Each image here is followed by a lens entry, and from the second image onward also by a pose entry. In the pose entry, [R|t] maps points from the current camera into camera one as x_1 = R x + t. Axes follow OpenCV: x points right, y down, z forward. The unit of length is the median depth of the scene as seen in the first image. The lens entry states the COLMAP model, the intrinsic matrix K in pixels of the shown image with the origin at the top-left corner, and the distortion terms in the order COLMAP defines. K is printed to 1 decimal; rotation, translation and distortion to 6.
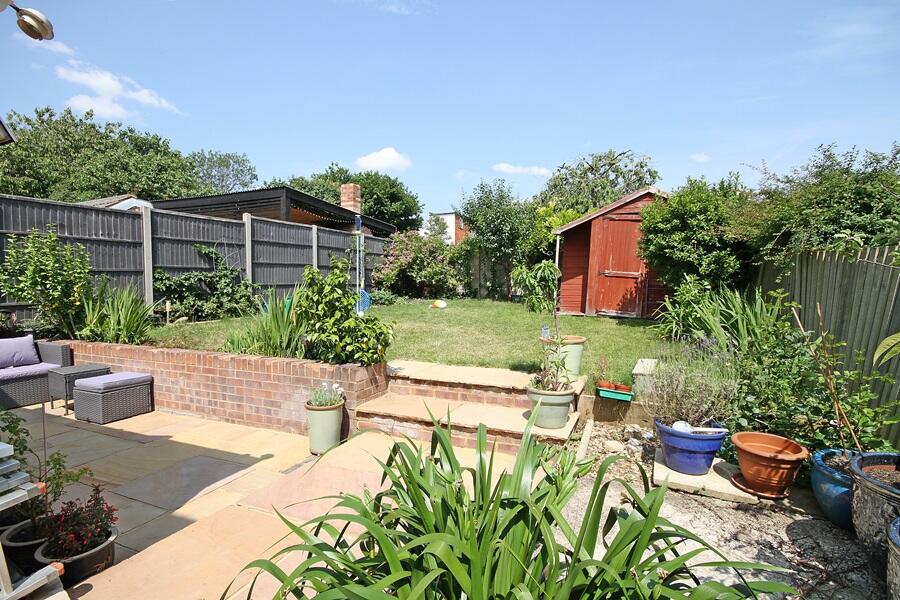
lens RADIAL K [[419.1, 0, 449.5], [0, 419.1, 303.4], [0, 0, 1]] dist [-0.002066, -0.006177]
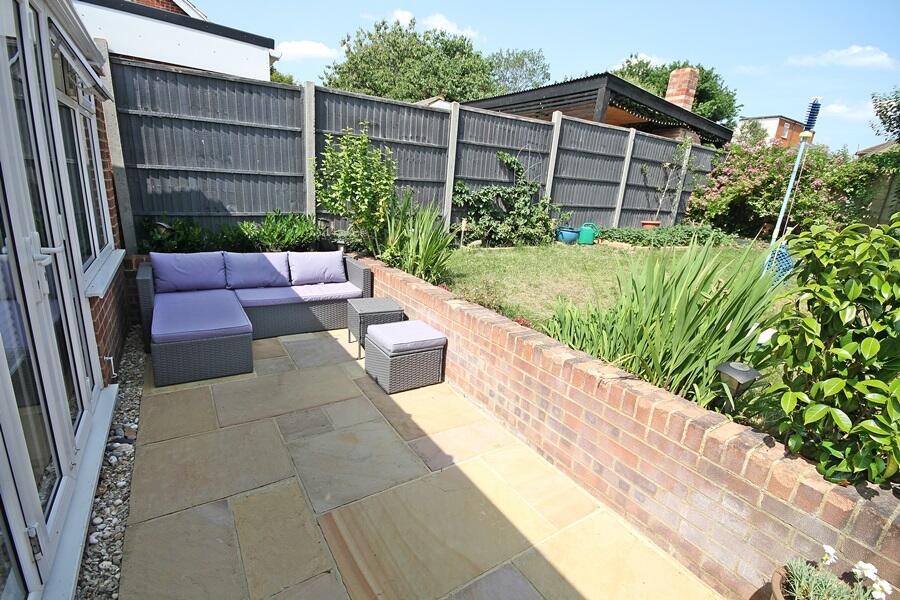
lens RADIAL K [[419.1, 0, 449.5], [0, 419.1, 303.4], [0, 0, 1]] dist [-0.002066, -0.006177]
pose [[0.820514, 0.214677, -0.529783, -0.187926], [-0.103814, 0.967351, 0.231202, -0.032579], [0.562120, -0.134706, 0.816012, 0.233038]]
